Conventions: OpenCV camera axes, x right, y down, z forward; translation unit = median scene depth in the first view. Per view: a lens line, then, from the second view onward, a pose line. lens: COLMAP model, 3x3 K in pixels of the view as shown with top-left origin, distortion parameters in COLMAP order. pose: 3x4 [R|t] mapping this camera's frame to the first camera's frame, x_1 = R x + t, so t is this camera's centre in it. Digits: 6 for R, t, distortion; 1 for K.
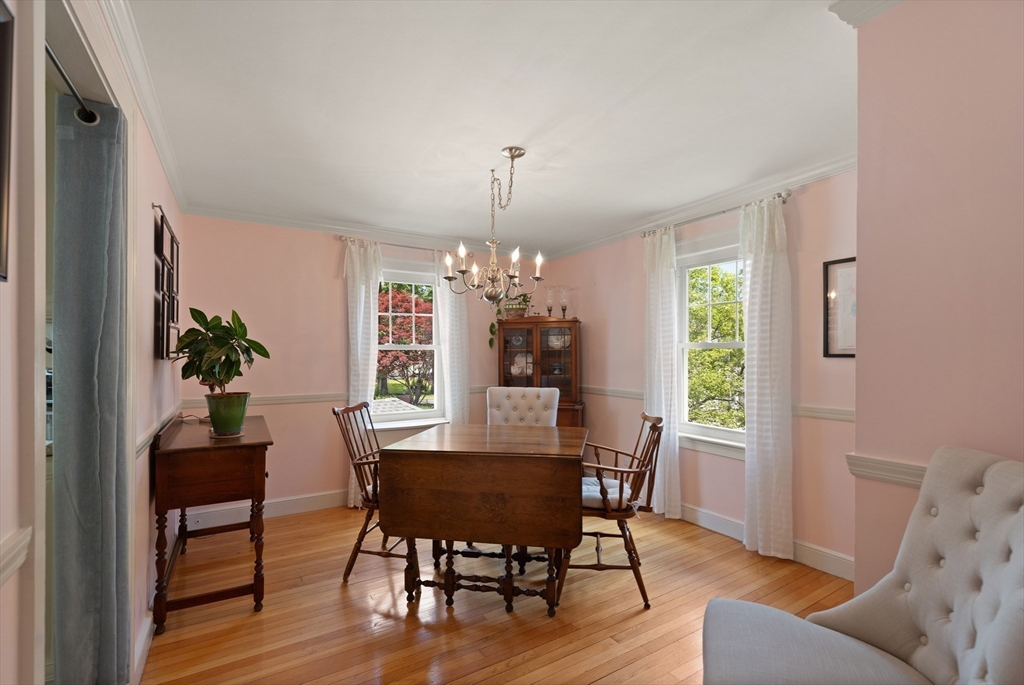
lens RADIAL K [[466.9, 0, 512.8], [0, 466.9, 348.1], [0, 0, 1]] dist [0.001356, 0.000163]
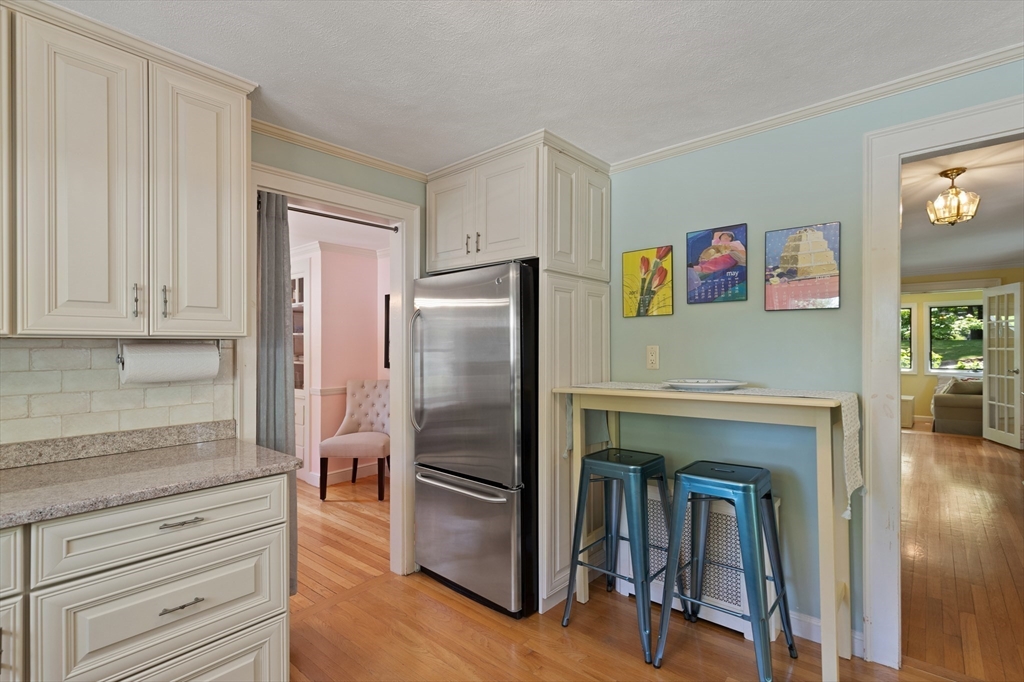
lens RADIAL K [[487.0, 0, 509.3], [0, 487.0, 345.1], [0, 0, 1]] dist [0.004382, 0.000114]
pose [[-0.309289, 0.006638, 0.950945, -1.393458], [-0.000617, 0.999974, -0.007181, -0.019443], [-0.950968, -0.002808, -0.309277, 0.417483]]
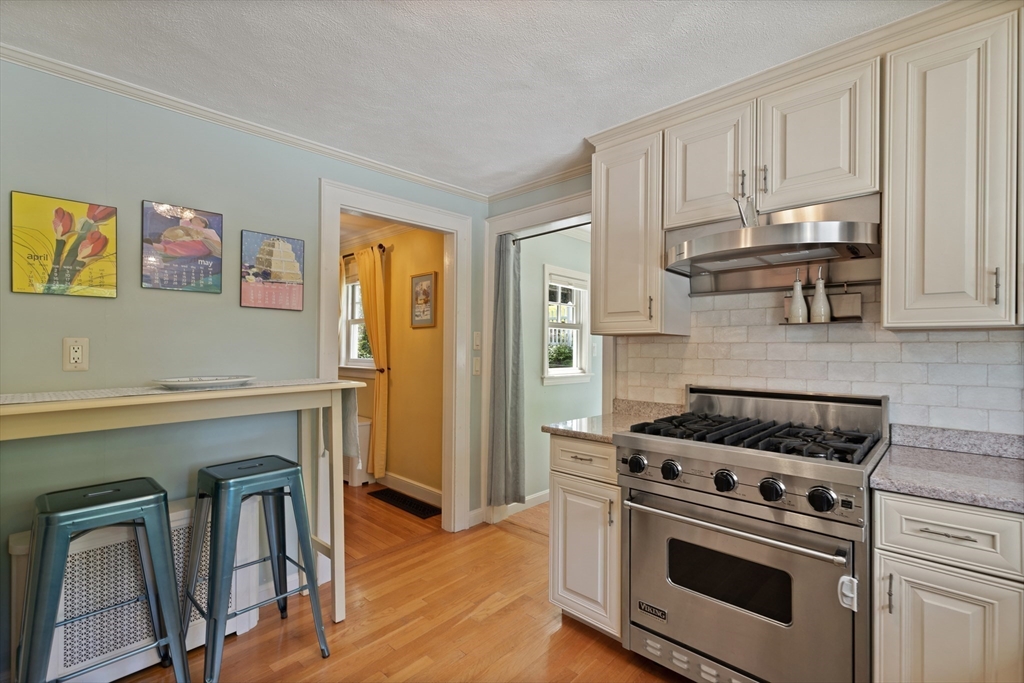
lens RADIAL K [[462.5, 0, 525.4], [0, 462.5, 344.7], [0, 0, 1]] dist [0.004059, 0.000156]
pose [[-0.959561, -0.005233, -0.281453, -1.002874], [-0.001518, 0.999909, -0.013417, -0.007957], [0.281497, -0.012447, -0.959481, 0.649937]]
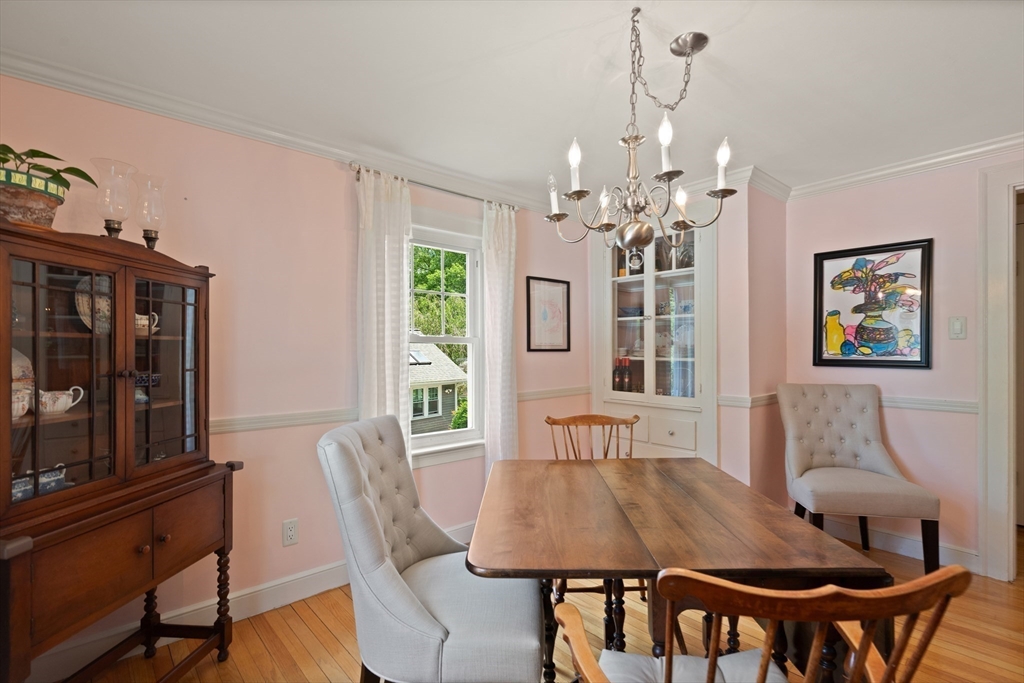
lens RADIAL K [[476.0, 0, 509.6], [0, 476.0, 353.2], [0, 0, 1]] dist [0.003974, -0.000042]
pose [[-0.184501, 0.000727, 0.982832, -0.555208], [-0.003198, 0.999994, -0.001340, 0.024420], [-0.982827, -0.003390, -0.184498, 1.221816]]
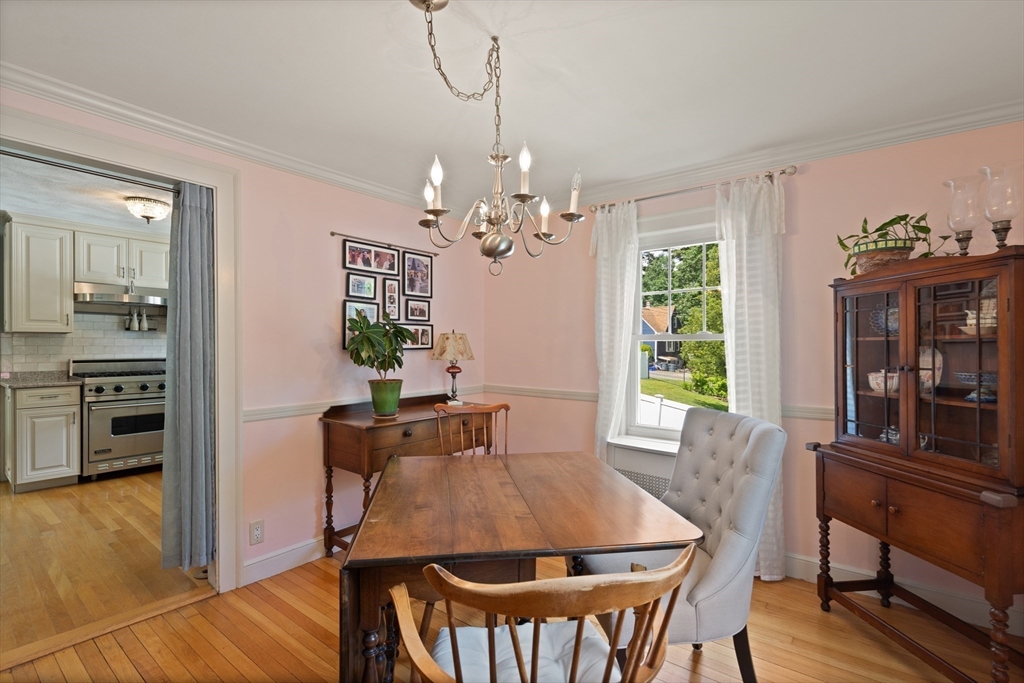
lens RADIAL K [[466.9, 0, 512.8], [0, 466.9, 347.1], [0, 0, 1]] dist [0.001356, 0.000163]
pose [[0.353011, 0.004836, -0.935607, 0.508544], [0.007522, 0.999940, 0.008006, 0.008522], [0.935589, -0.009864, 0.352953, 0.792340]]
